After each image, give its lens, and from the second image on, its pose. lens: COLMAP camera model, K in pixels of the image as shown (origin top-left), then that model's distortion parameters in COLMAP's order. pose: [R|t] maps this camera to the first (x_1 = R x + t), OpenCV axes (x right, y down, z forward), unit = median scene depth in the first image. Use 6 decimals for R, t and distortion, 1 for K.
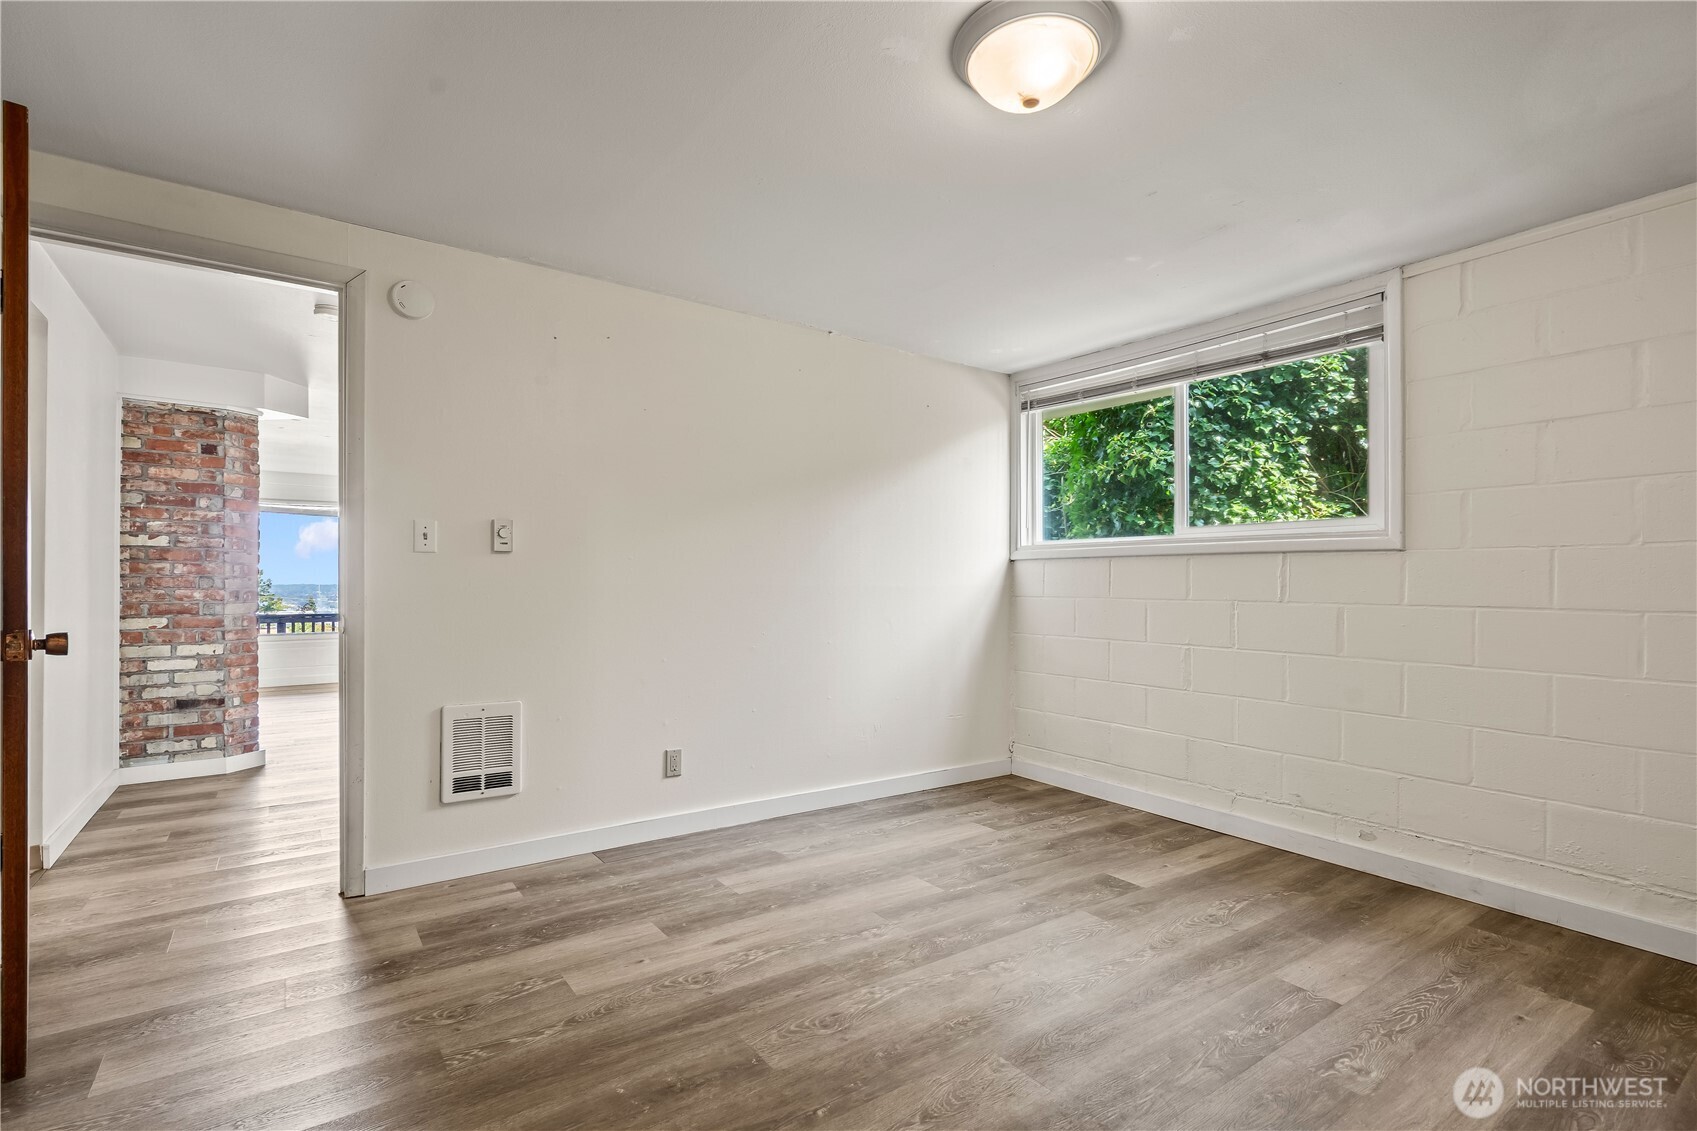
lens RADIAL K [[787.1, 0, 787.2], [0, 787.1, 587.2], [0, 0, 1]] dist [-0.001223, 0.000570]
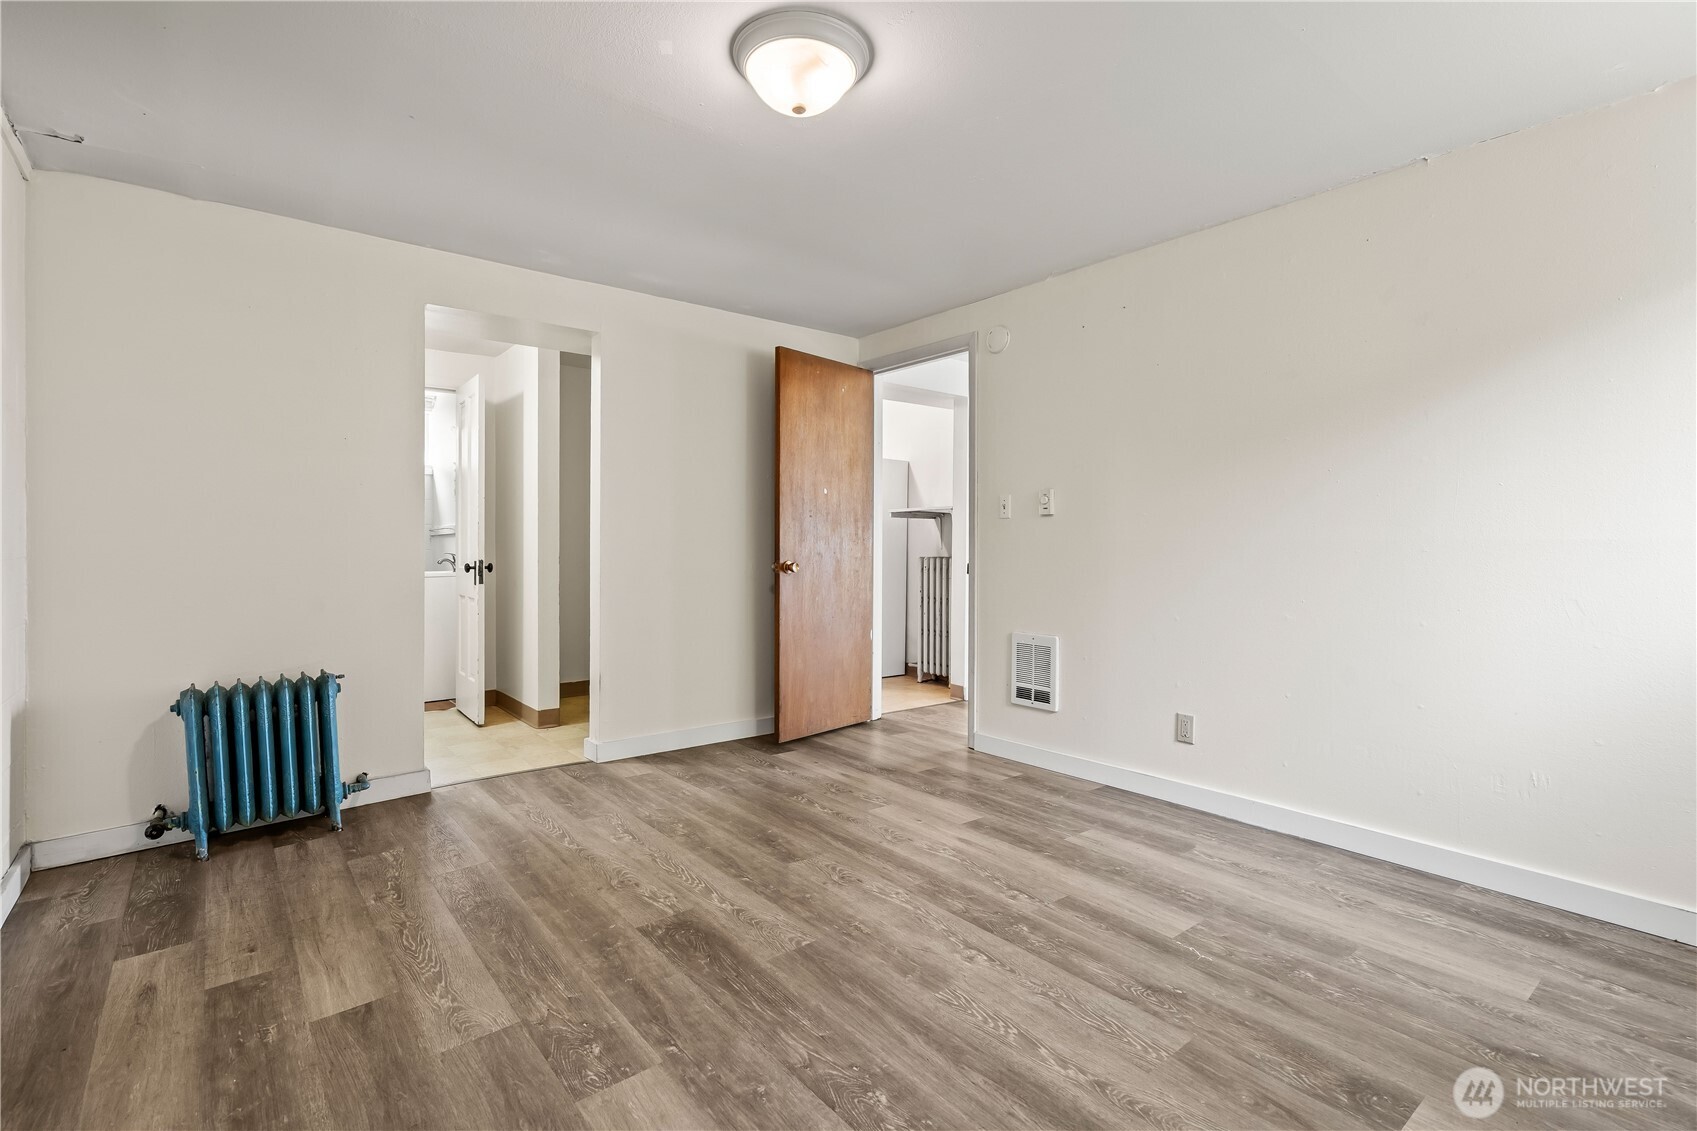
lens RADIAL K [[787.1, 0, 837.7], [0, 787.1, 557.4], [0, 0, 1]] dist [-0.001223, 0.000570]
pose [[0.077191, 0.009202, -0.996974, 0.890120], [-0.003431, 0.999954, 0.008964, 0.012500], [0.997010, 0.002729, 0.077219, 0.593474]]
